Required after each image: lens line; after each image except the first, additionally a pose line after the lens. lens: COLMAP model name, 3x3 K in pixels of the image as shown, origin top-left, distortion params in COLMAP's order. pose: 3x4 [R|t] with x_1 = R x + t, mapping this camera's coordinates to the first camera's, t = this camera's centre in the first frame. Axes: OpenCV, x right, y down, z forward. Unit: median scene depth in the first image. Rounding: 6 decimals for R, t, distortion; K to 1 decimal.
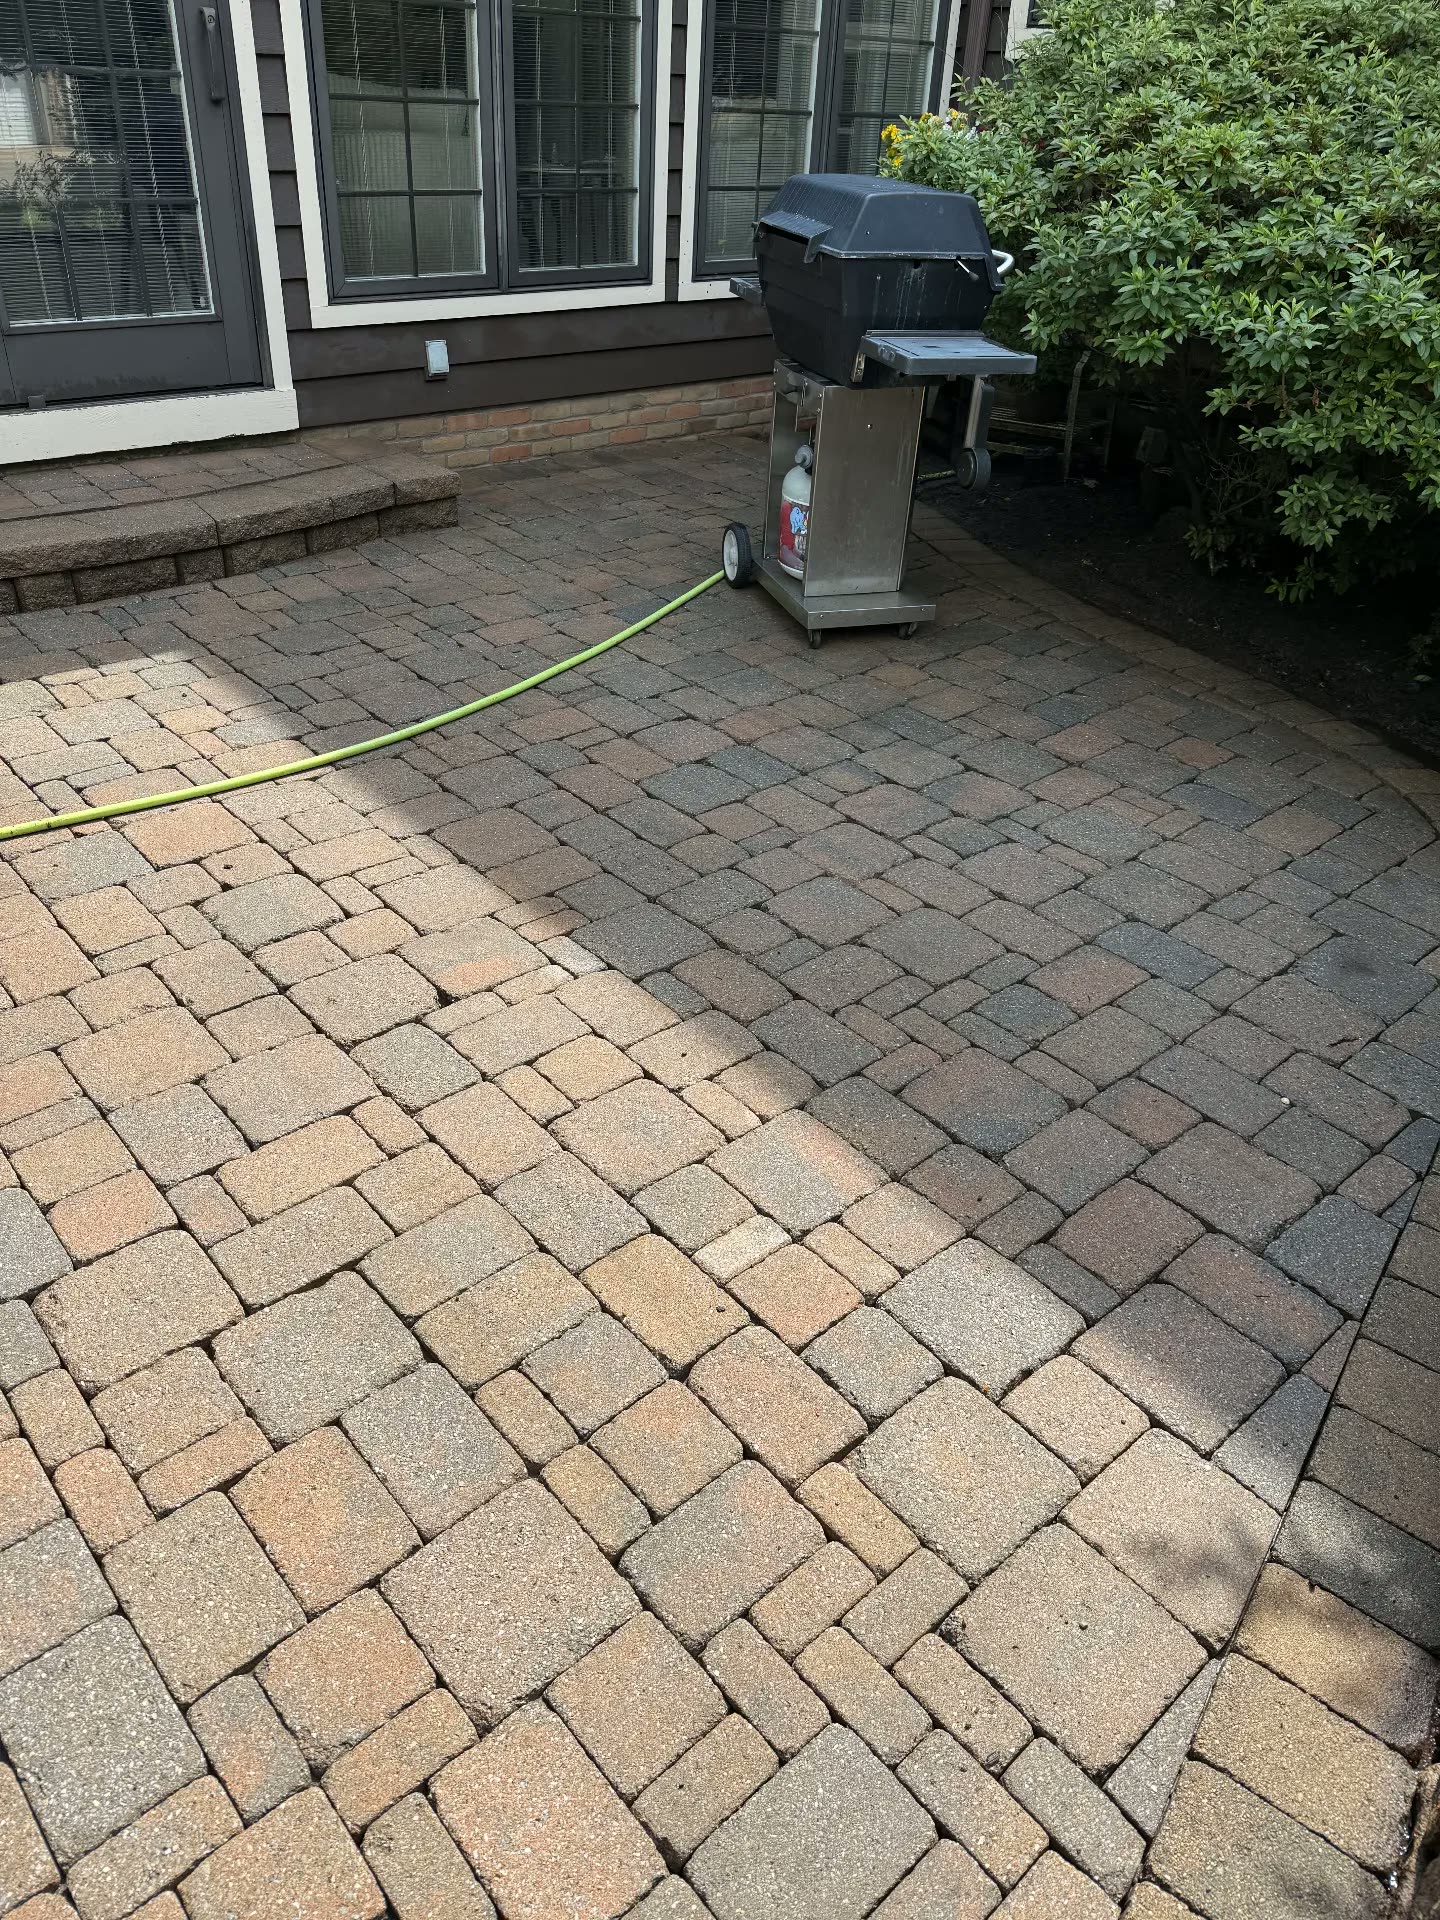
lens RADIAL K [[1363.9, 0, 720.0], [0, 1363.9, 960.0], [0, 0, 1]] dist [0.050748, -0.068410]
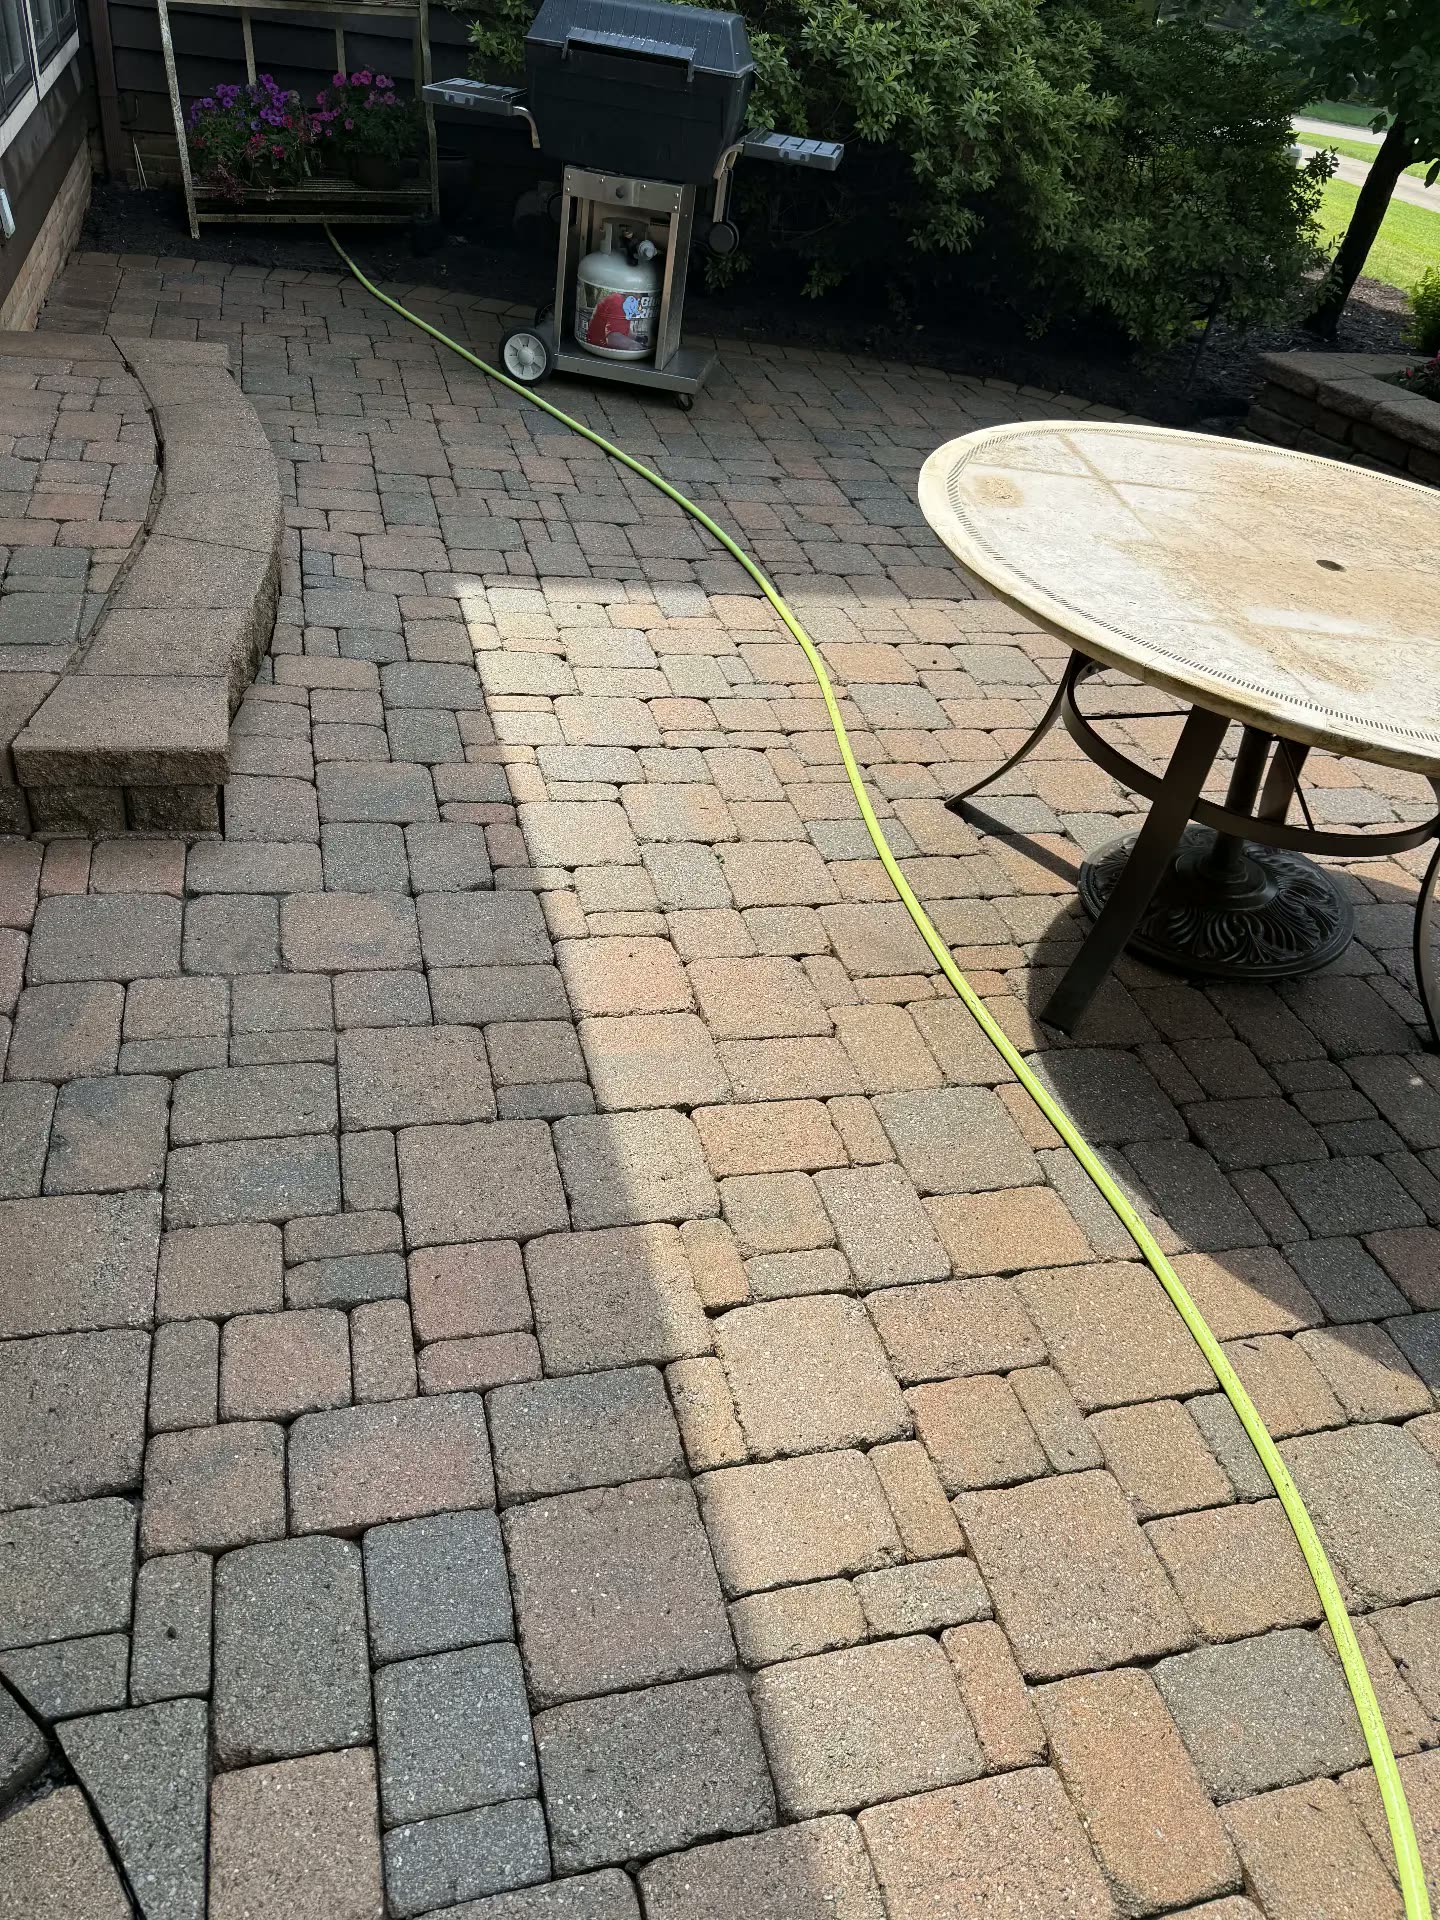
lens RADIAL K [[1328.8, 0, 720.0], [0, 1328.8, 960.0], [0, 0, 1]] dist [-0.024085, -0.000591]
pose [[0.436441, -0.552574, 0.710057, -1.097329], [0.390153, 0.827360, 0.404050, -0.309158], [-0.810741, 0.100687, 0.576682, 0.373720]]
